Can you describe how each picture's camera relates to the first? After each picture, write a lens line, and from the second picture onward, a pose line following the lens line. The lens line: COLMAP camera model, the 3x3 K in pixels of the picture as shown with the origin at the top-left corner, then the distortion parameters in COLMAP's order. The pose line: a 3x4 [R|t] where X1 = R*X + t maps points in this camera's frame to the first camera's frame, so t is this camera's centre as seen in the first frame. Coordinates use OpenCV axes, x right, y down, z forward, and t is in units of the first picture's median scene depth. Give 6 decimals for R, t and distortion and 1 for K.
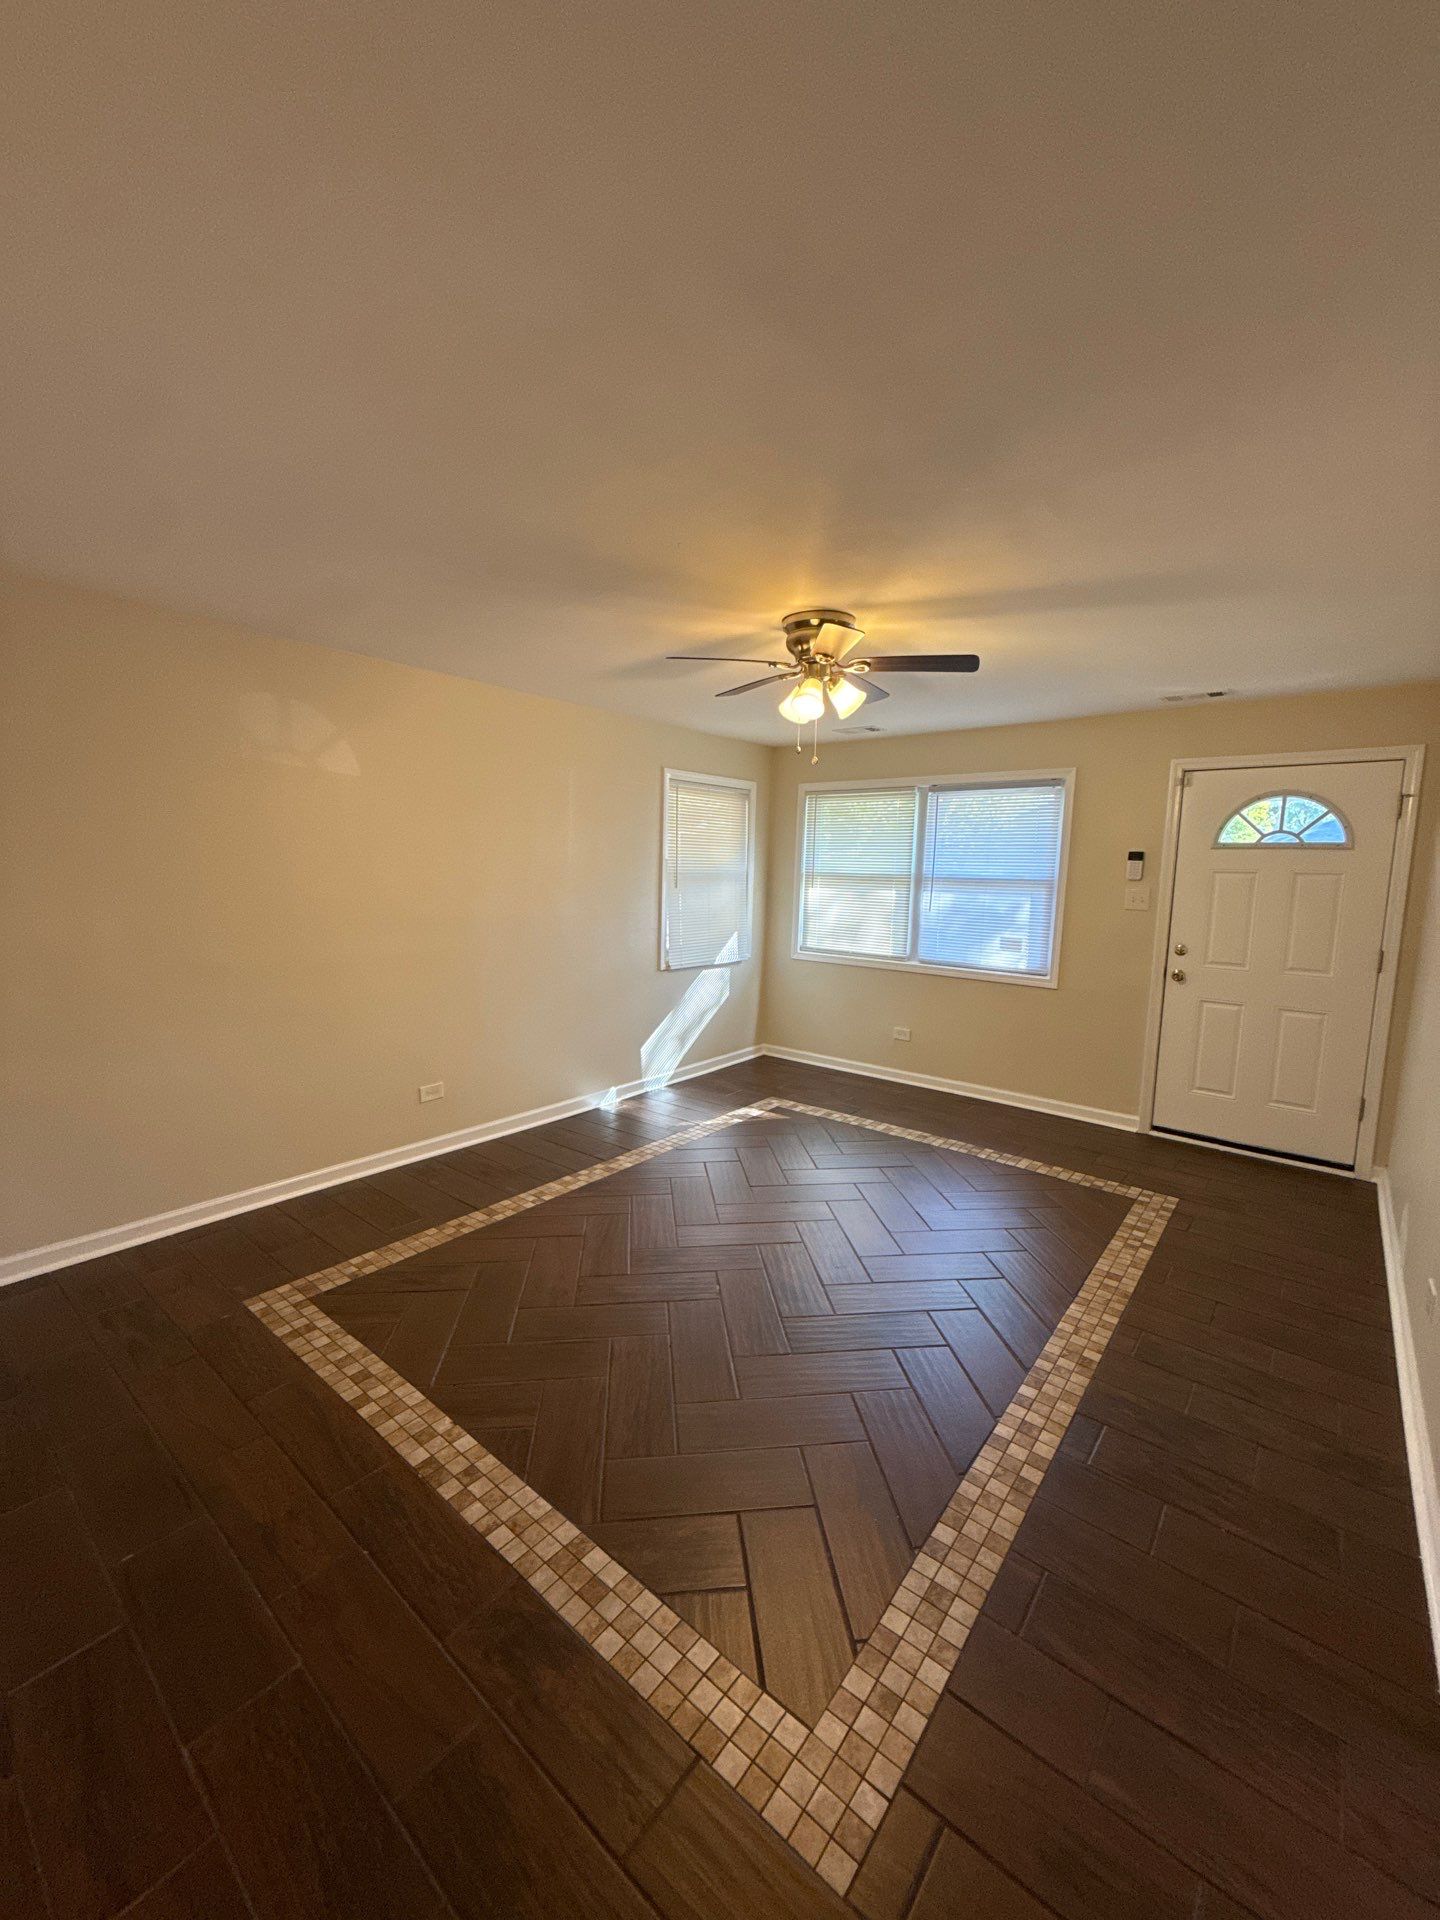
lens RADIAL K [[765.5, 0, 720.0], [0, 765.5, 960.0], [0, 0, 1]] dist [0.002309, 0.000041]
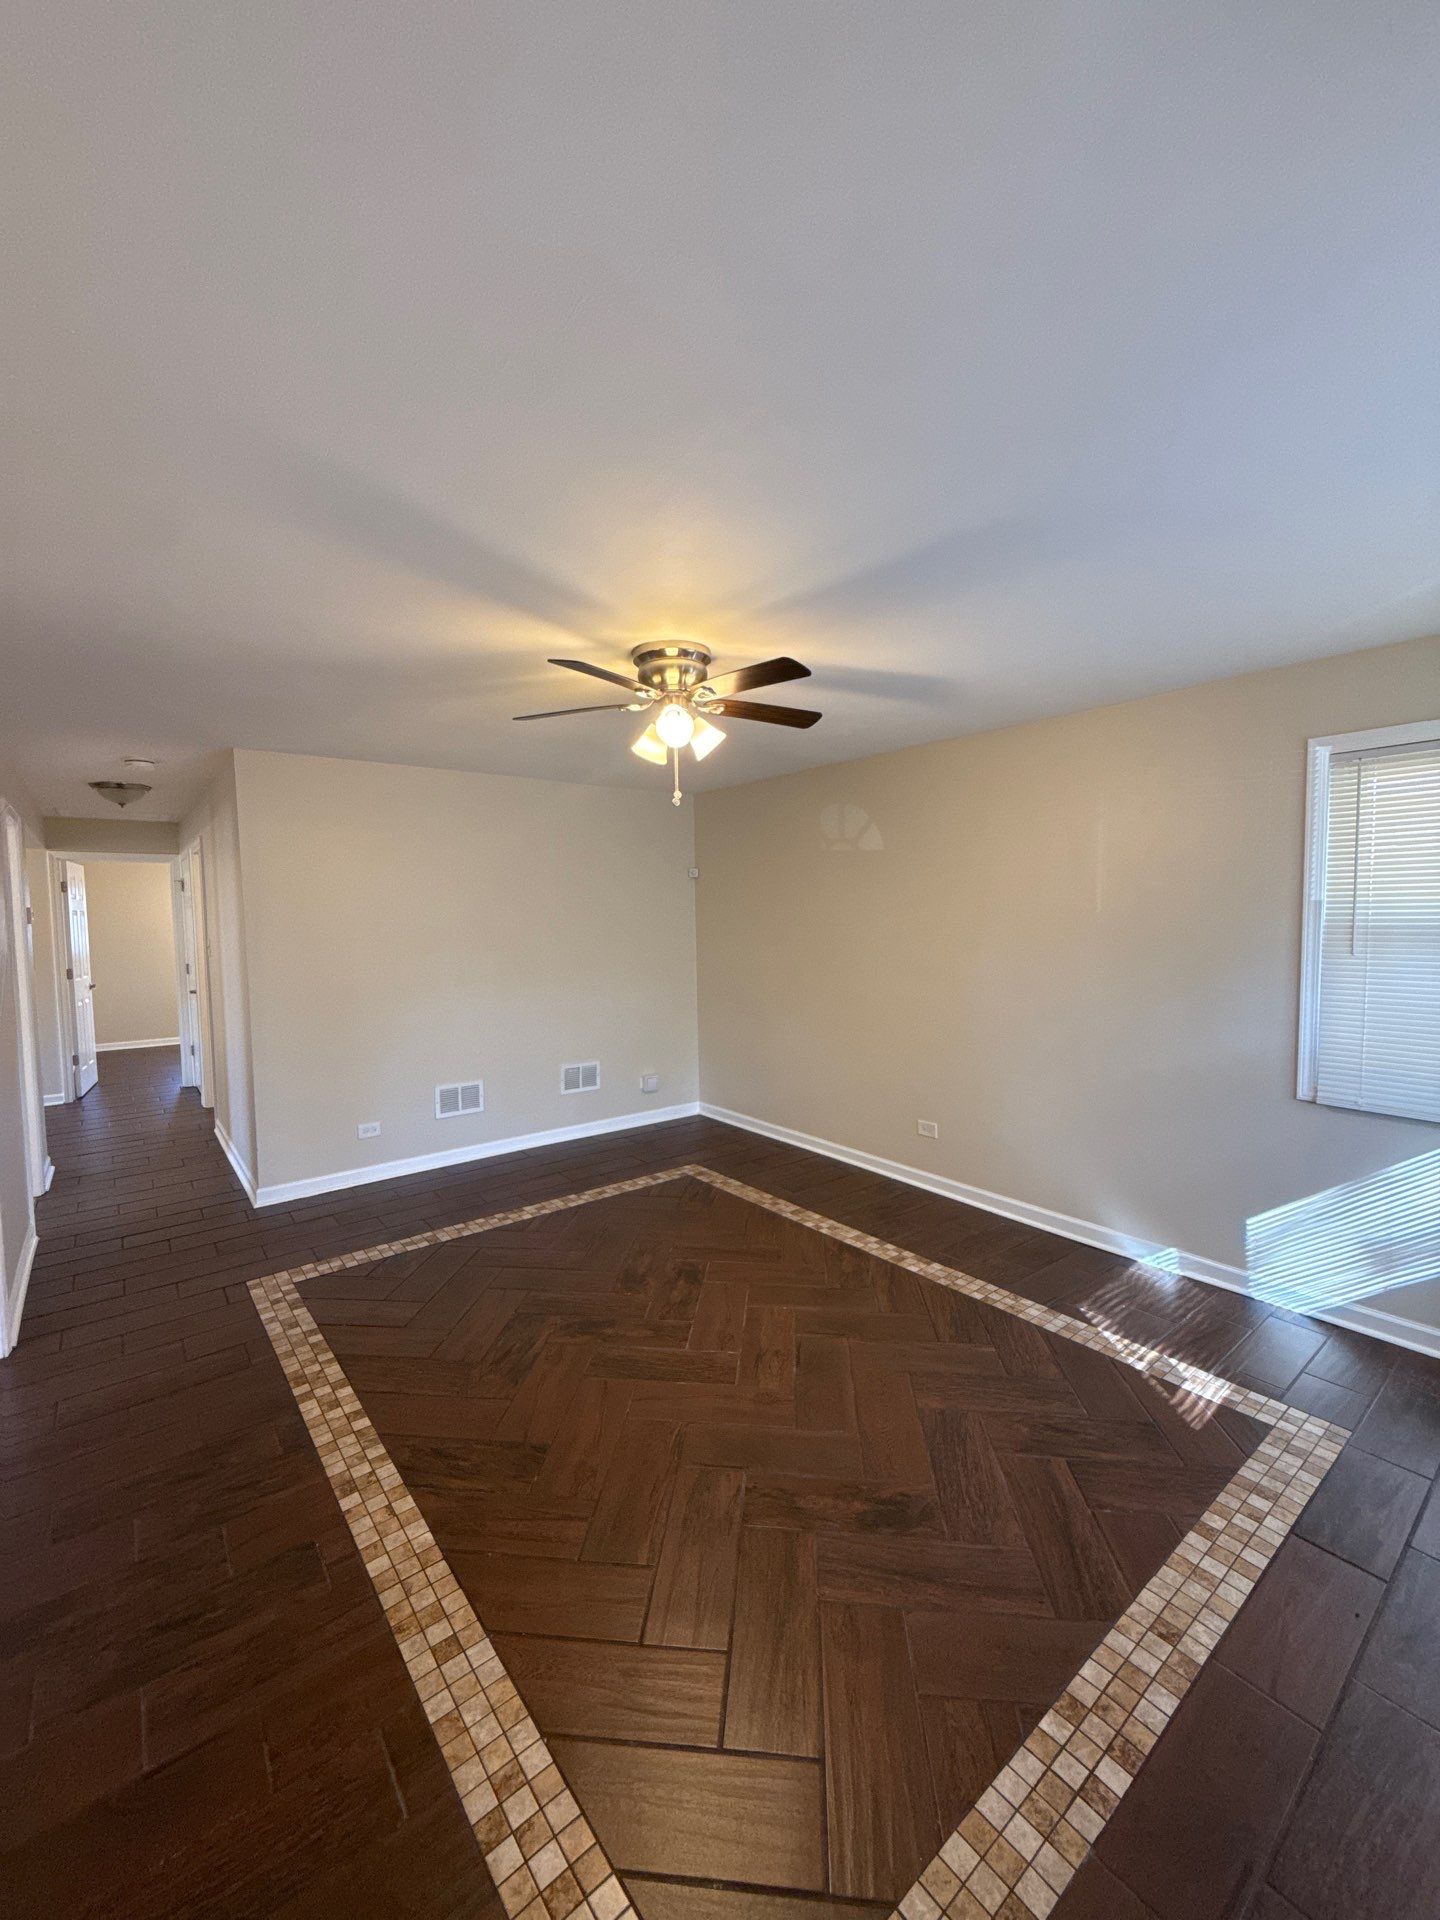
lens RADIAL K [[765.9, 0, 720.0], [0, 765.9, 960.0], [0, 0, 1]] dist [-0.002252, -0.000374]
pose [[-0.213694, 0.037930, -0.976164, 1.029149], [-0.115111, 0.991307, 0.063717, -0.137973], [0.970095, 0.125983, -0.207470, 1.293285]]
